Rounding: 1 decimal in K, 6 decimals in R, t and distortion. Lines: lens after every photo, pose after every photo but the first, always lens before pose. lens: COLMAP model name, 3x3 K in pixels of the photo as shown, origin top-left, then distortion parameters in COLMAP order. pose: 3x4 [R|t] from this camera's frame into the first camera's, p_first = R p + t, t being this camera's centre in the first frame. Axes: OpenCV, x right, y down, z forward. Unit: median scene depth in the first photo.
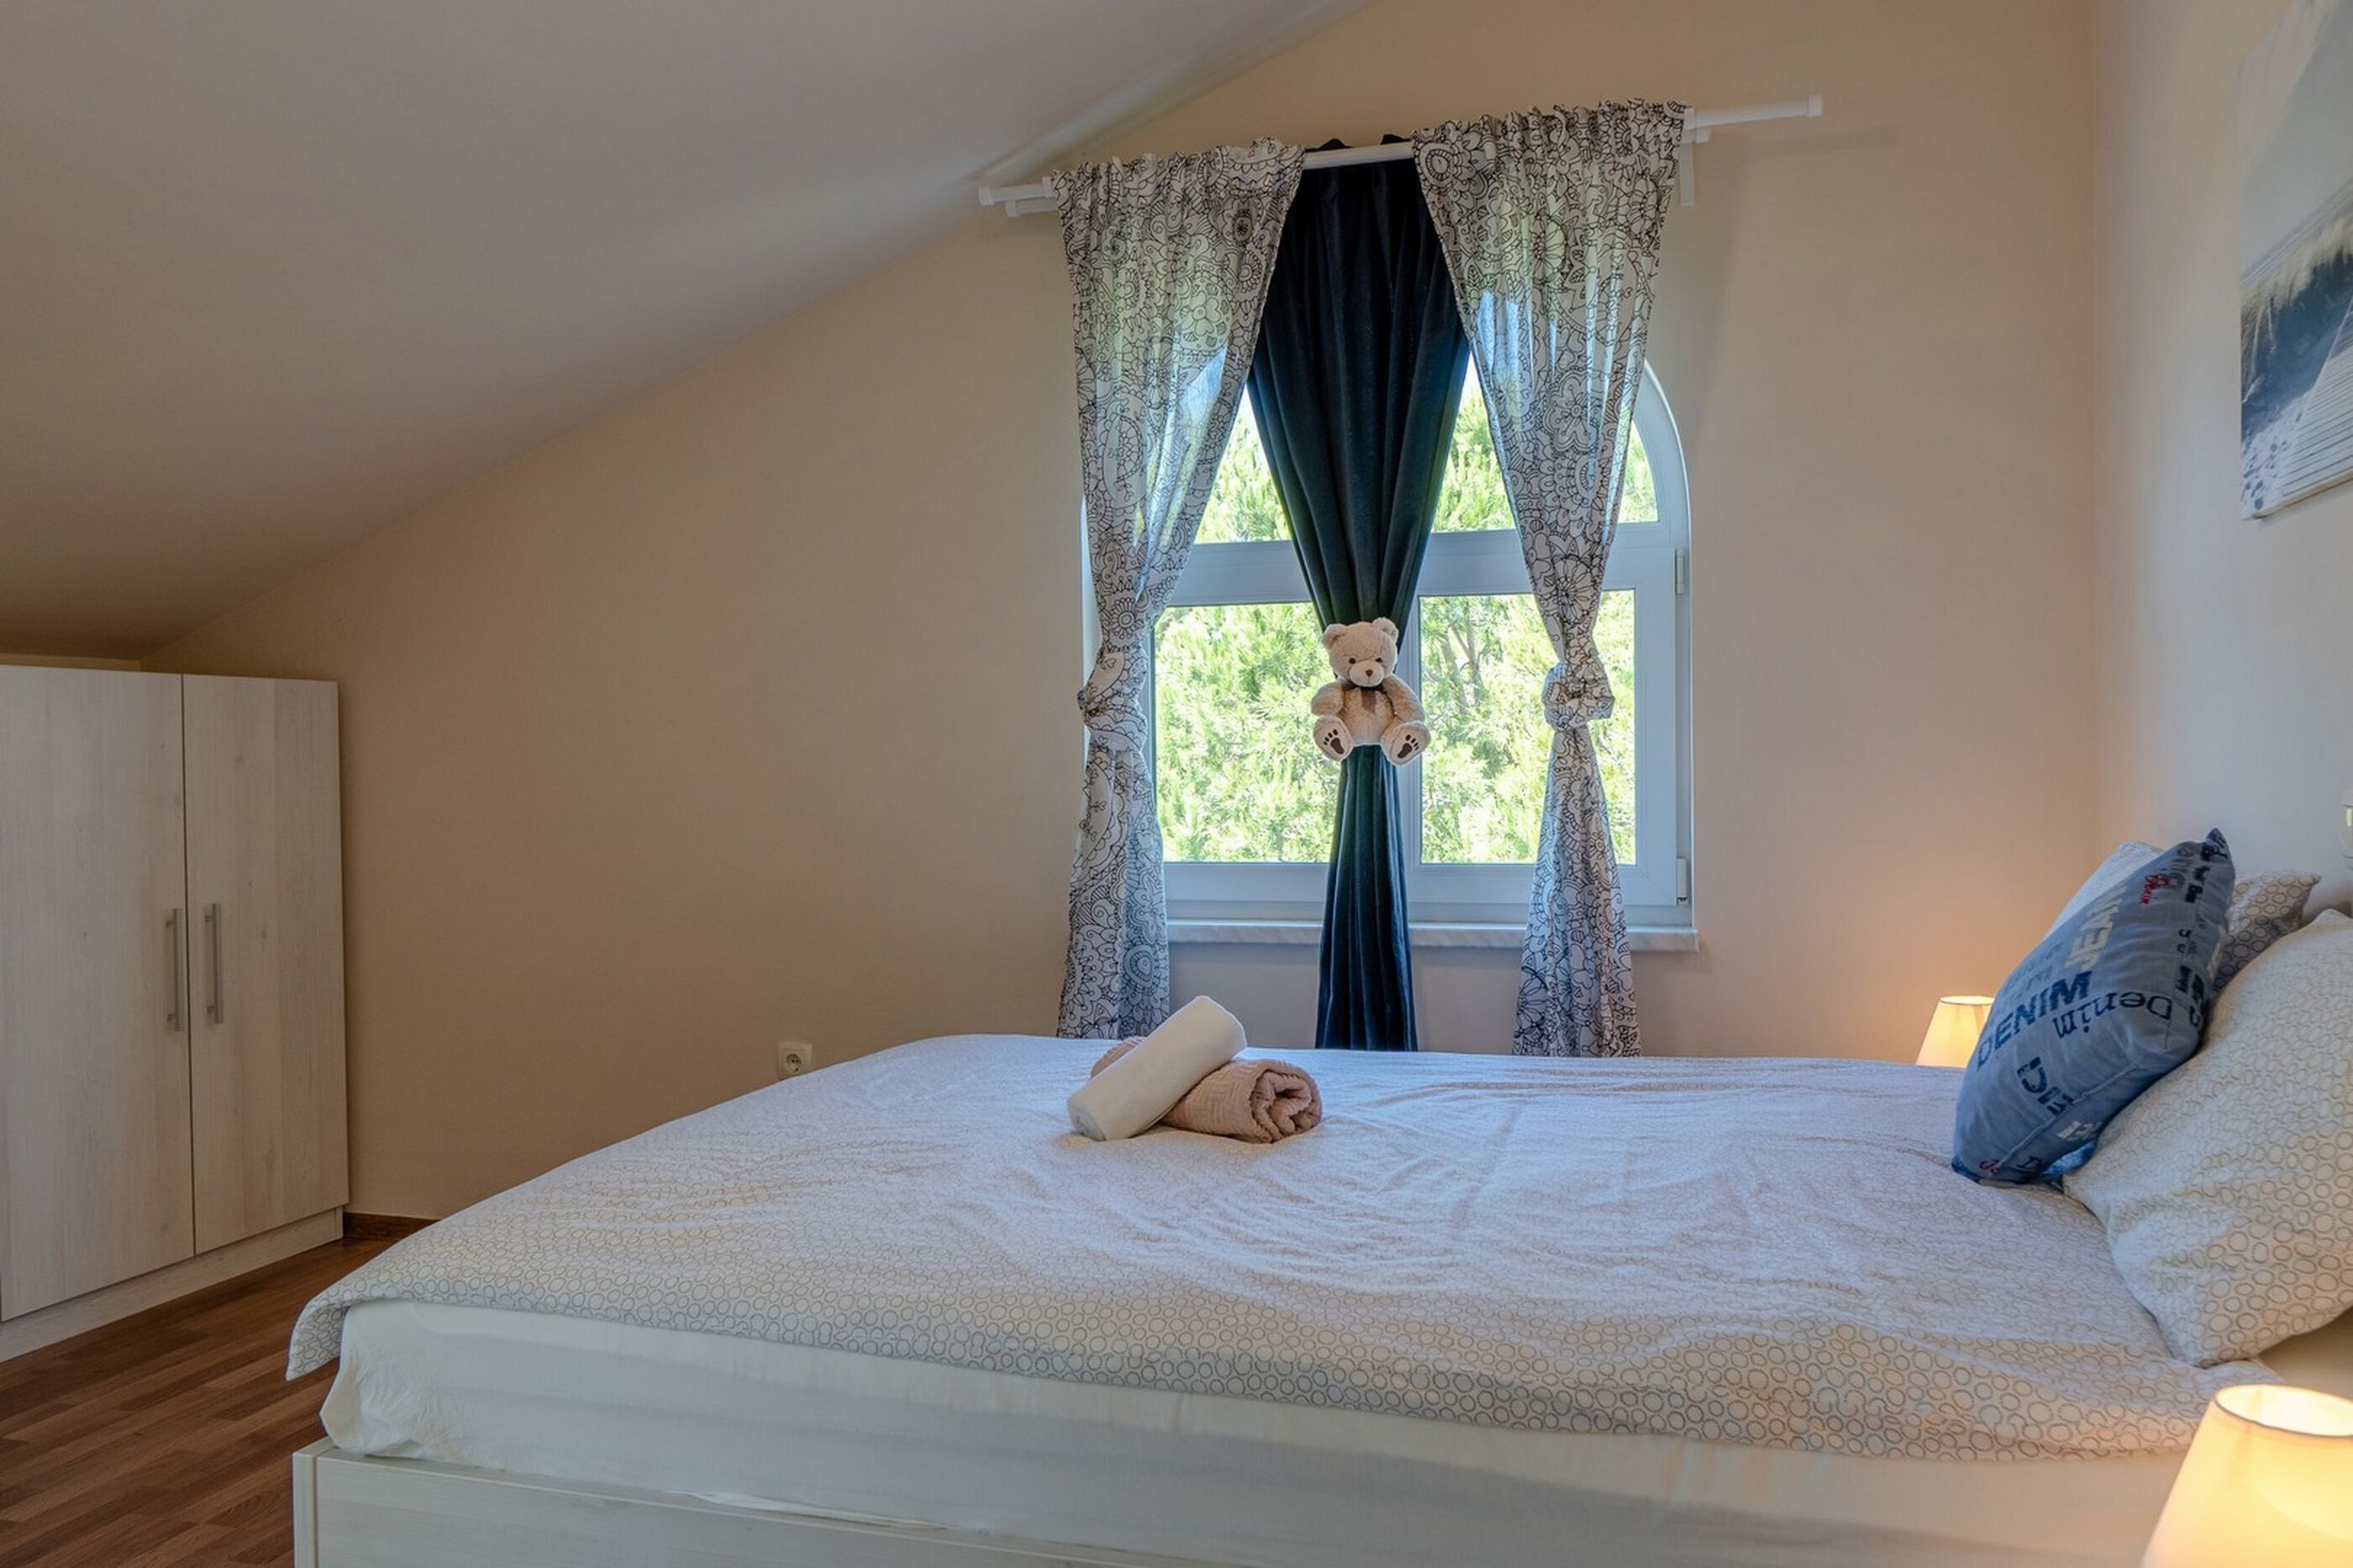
lens RADIAL K [[1679.8, 0, 1175.8], [0, 1679.8, 785.6], [0, 0, 1]] dist [-0.001078, -0.002752]
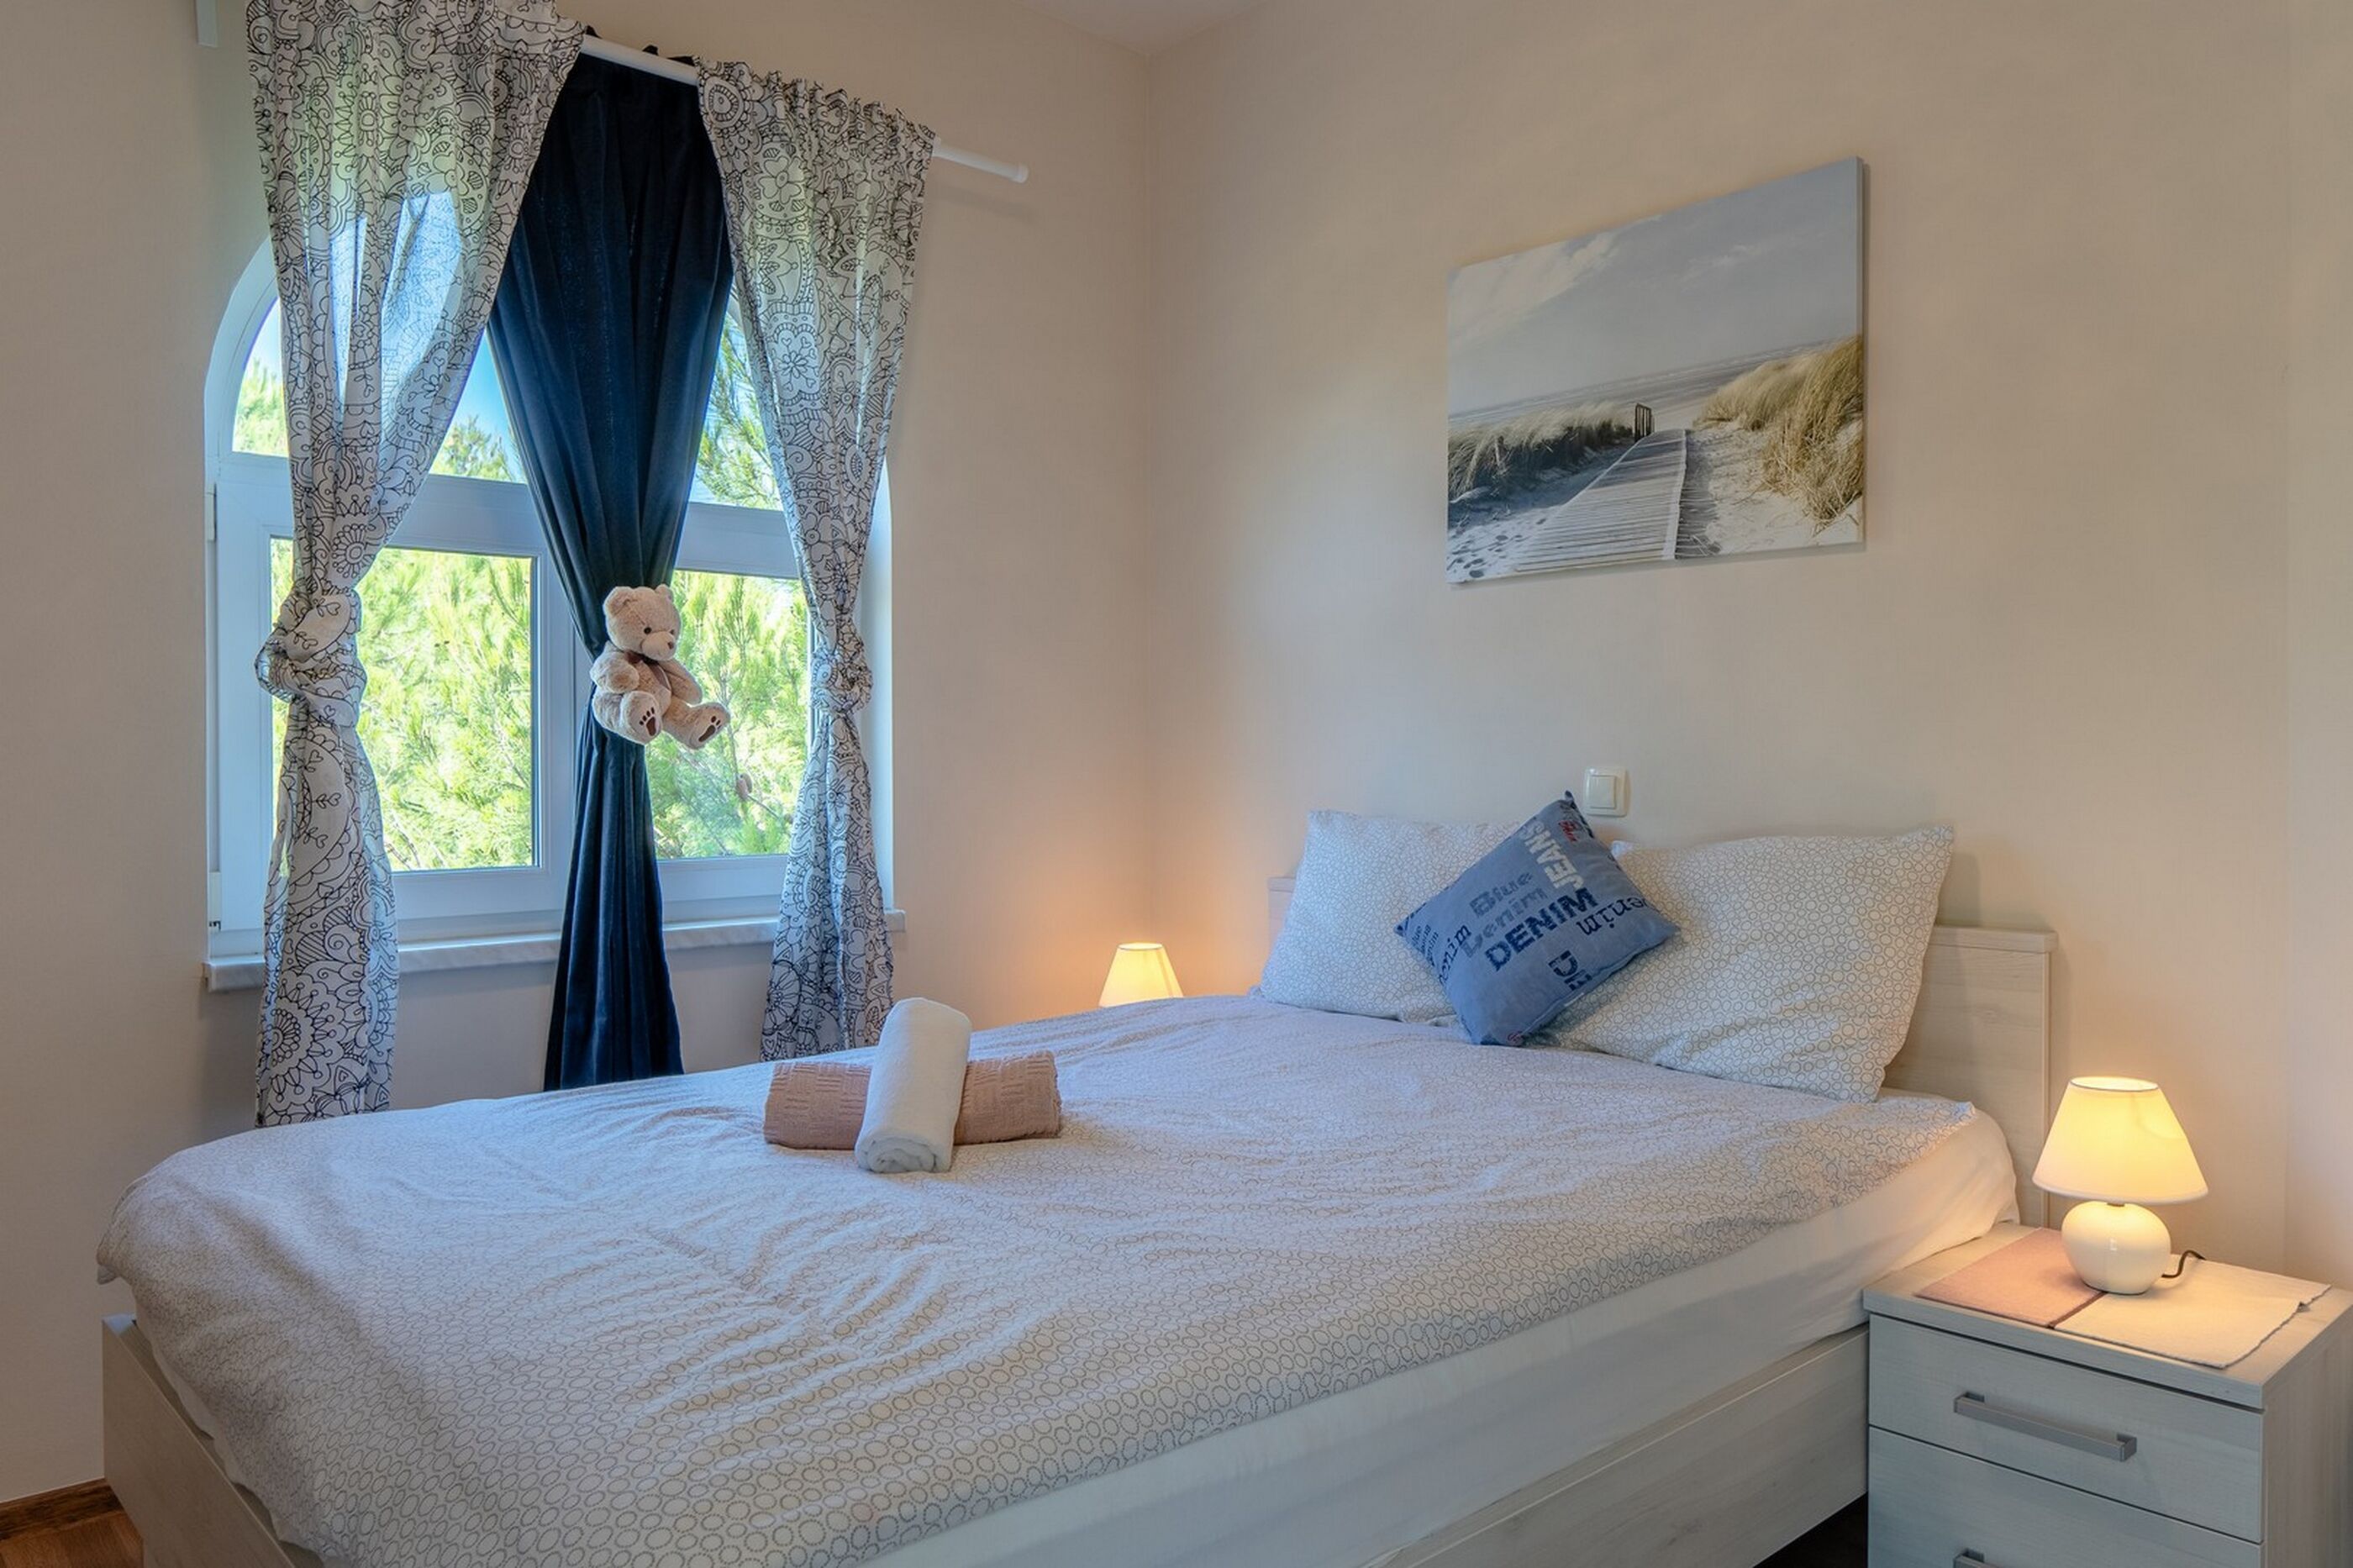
lens RADIAL K [[1651.1, 0, 1169.6], [0, 1651.1, 778.2], [0, 0, 1]] dist [0.000595, -0.006960]
pose [[0.526294, -0.001232, 0.850302, -0.483924], [0.010849, 0.999927, -0.005267, 0.010765], [-0.850233, 0.011997, 0.526269, 0.310214]]
